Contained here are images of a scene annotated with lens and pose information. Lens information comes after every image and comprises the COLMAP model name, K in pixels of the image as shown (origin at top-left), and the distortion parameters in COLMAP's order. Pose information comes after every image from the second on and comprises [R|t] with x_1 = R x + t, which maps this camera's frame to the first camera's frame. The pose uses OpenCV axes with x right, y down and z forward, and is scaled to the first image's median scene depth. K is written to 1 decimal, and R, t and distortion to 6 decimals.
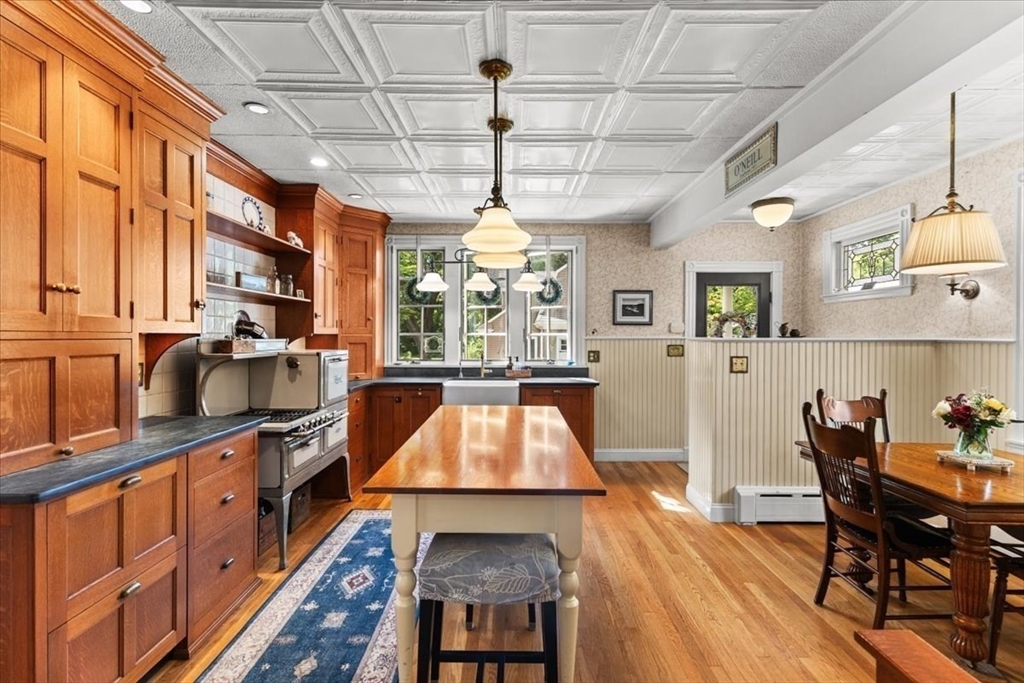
lens RADIAL K [[468.8, 0, 516.7], [0, 468.8, 338.1], [0, 0, 1]] dist [0.004836, -0.001681]
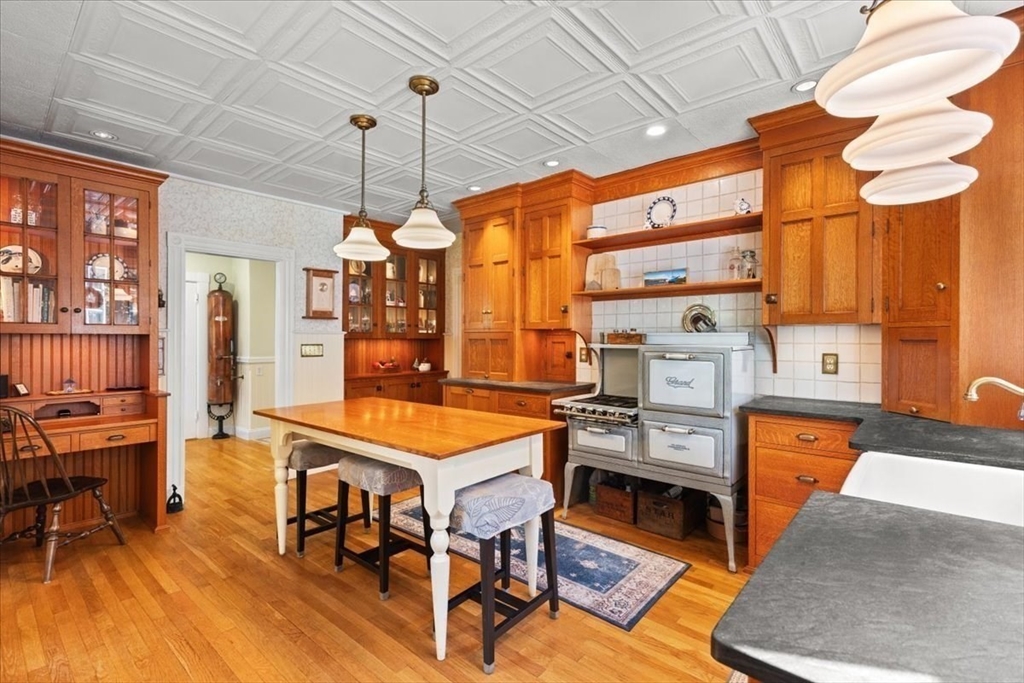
lens RADIAL K [[468.8, 0, 511.9], [0, 468.8, 339.3], [0, 0, 1]] dist [0.004836, -0.001681]
pose [[-0.665520, -0.006054, -0.746355, 0.311084], [-0.009766, 0.999952, 0.000598, 0.014149], [0.746316, 0.007687, -0.665547, 1.042878]]
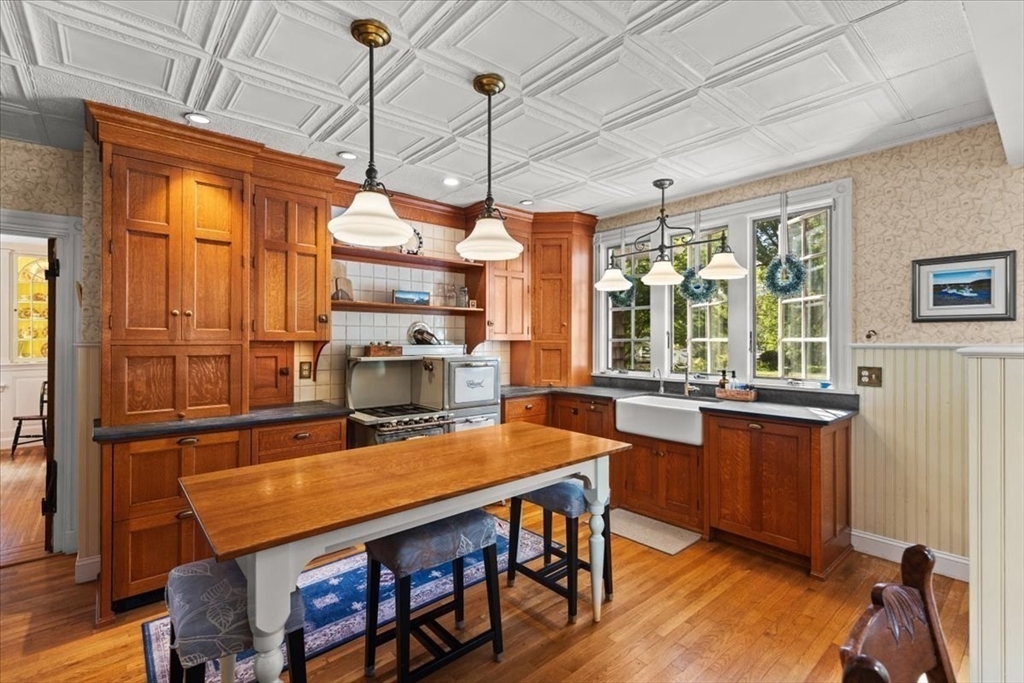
lens RADIAL K [[468.8, 0, 512.0], [0, 468.8, 339.3], [0, 0, 1]] dist [0.004836, -0.001681]
pose [[0.648164, -0.005117, -0.761484, 0.369443], [-0.002207, 0.999961, -0.008598, -0.002099], [0.761498, 0.007254, 0.648127, 0.308076]]
